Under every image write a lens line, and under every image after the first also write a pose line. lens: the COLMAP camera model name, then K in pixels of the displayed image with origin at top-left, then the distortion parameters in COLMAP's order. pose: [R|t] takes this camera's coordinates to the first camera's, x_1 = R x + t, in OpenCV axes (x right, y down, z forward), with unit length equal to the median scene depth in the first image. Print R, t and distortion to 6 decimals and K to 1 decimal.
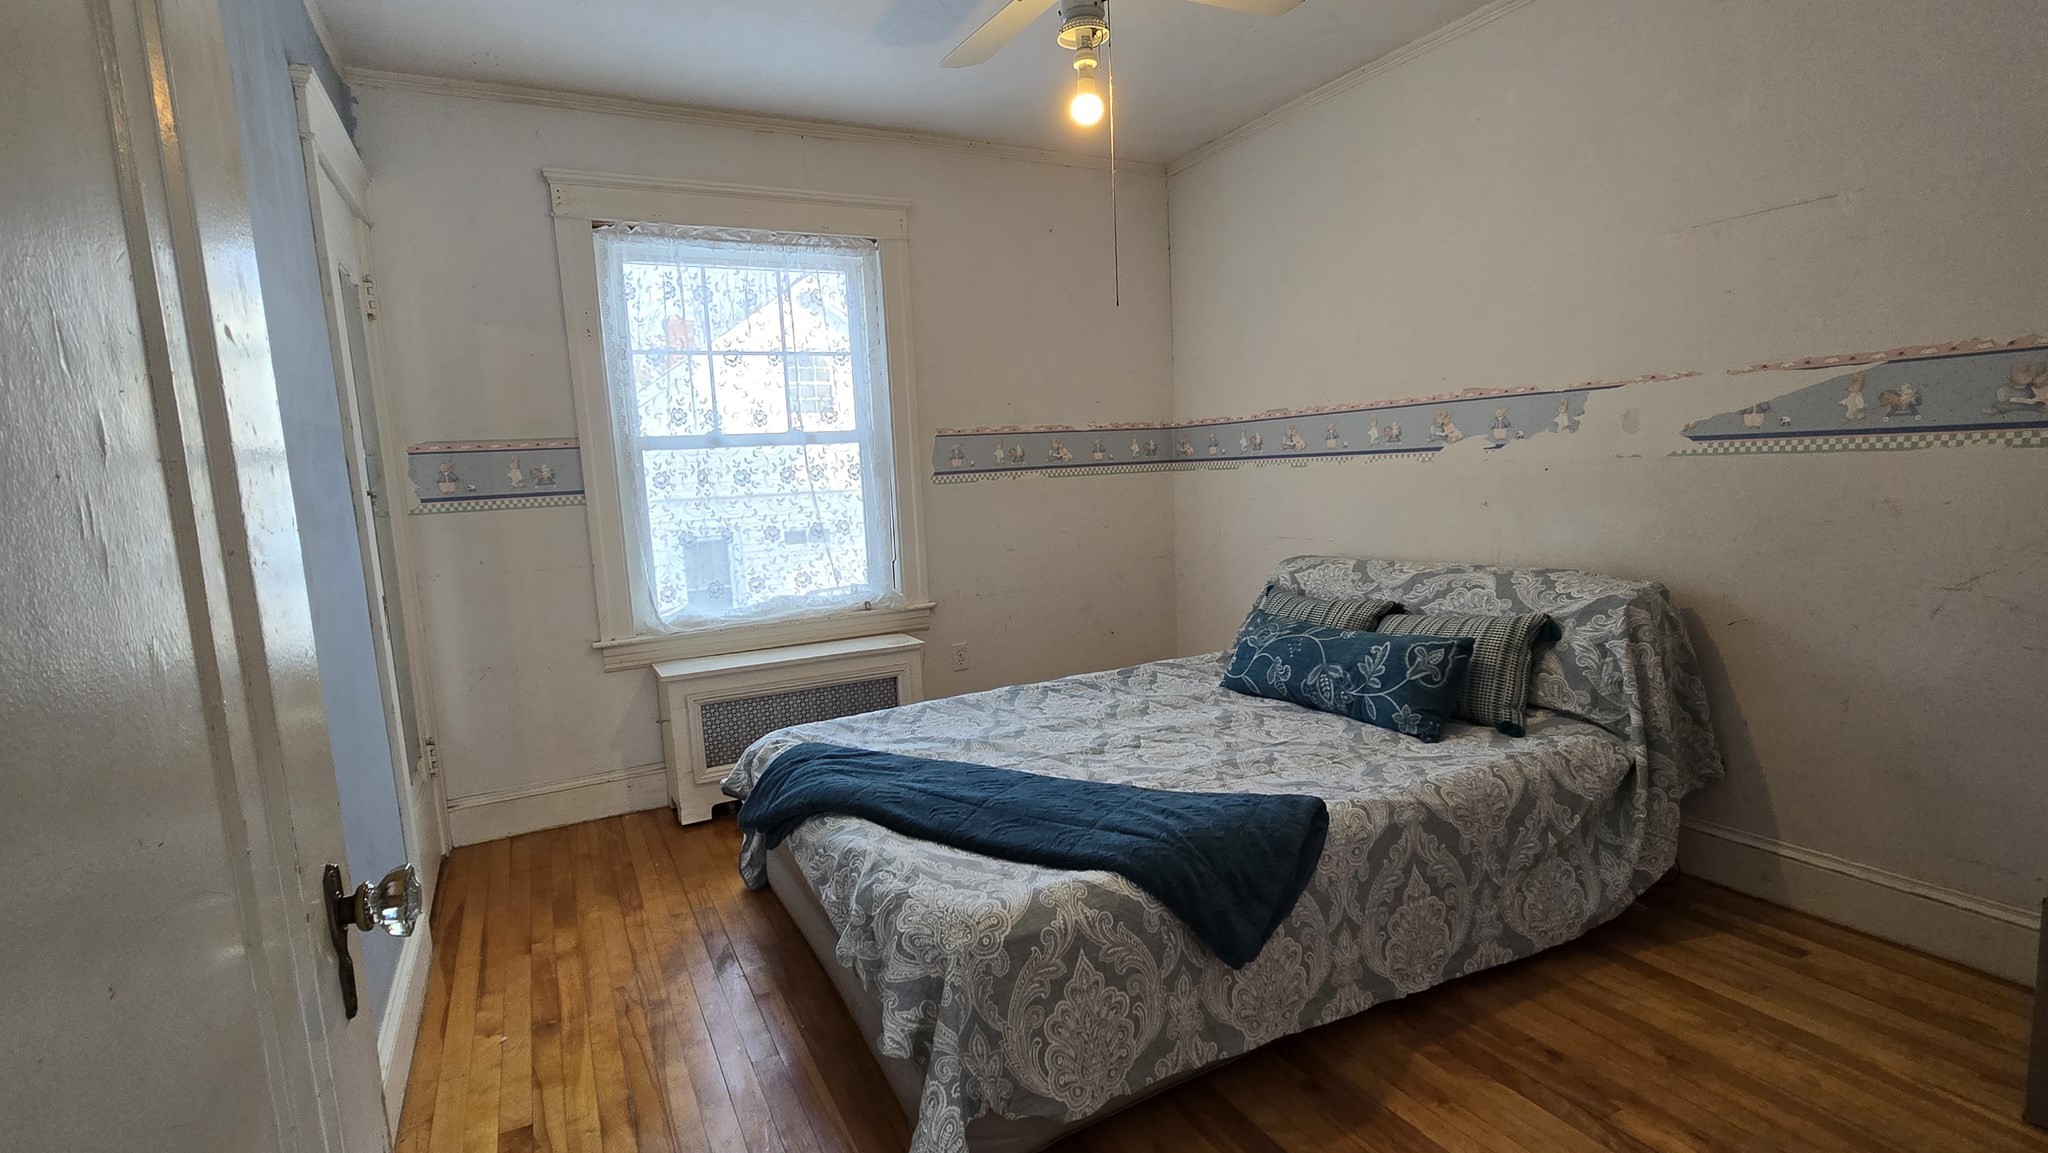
lens RADIAL K [[942.0, 0, 1015.3], [0, 942.0, 584.4], [0, 0, 1]] dist [-0.000417, -0.000041]
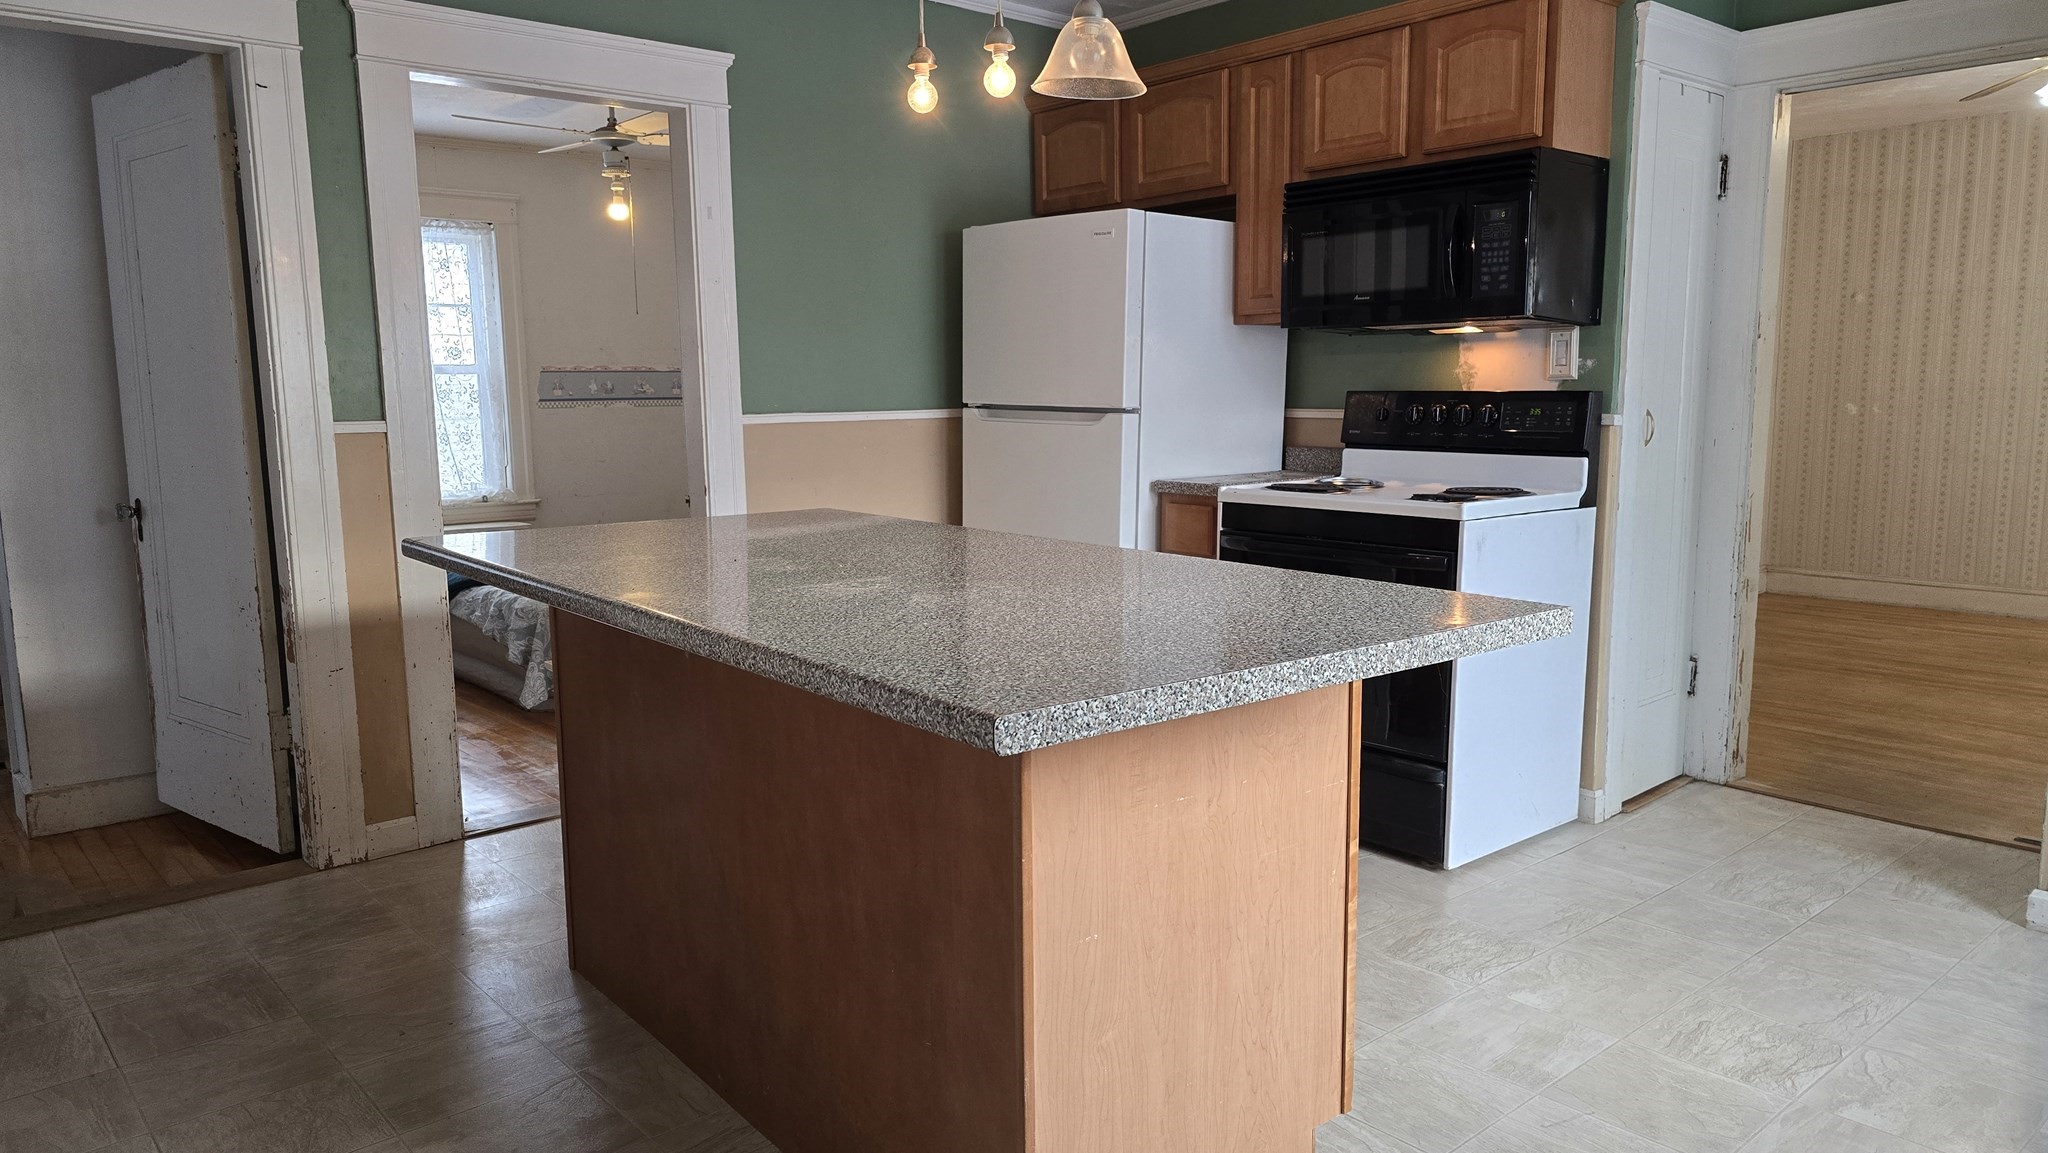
lens RADIAL K [[1367.0, 0, 1021.8], [0, 1367.0, 572.8], [0, 0, 1]] dist [0.060716, -0.055147]
pose [[0.970745, 0.003503, 0.240086, 0.113837], [-0.003399, 0.999994, -0.000847, 0.130082], [-0.240087, 0.000006, 0.970751, -1.090100]]
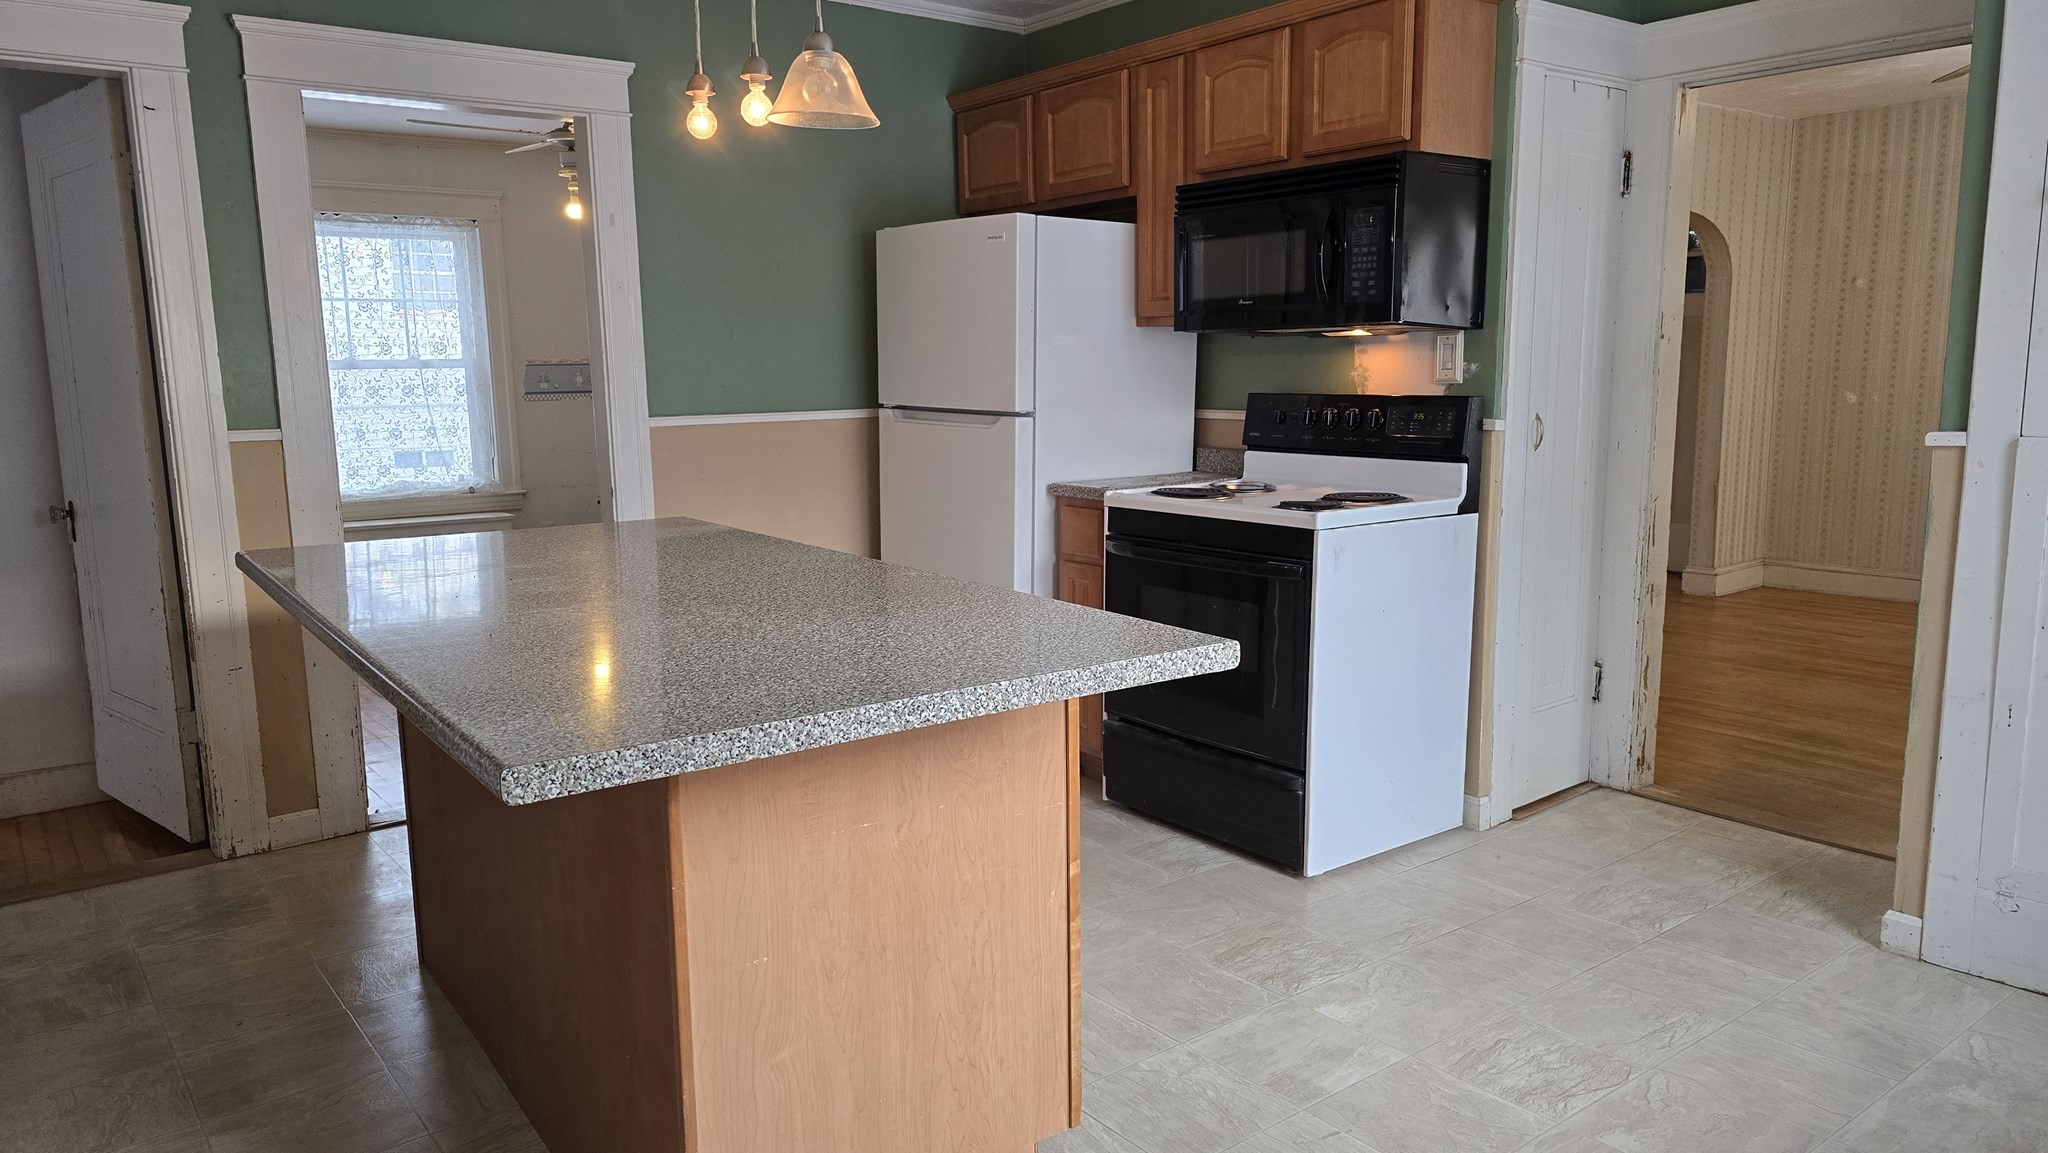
lens RADIAL K [[1367.0, 0, 1011.7], [0, 1367.0, 577.8], [0, 0, 1]] dist [0.060716, -0.055147]
pose [[0.982859, 0.003047, 0.184336, 0.249377], [-0.006747, 0.999788, 0.019446, 0.109240], [-0.184238, -0.020357, 0.982671, -1.130348]]
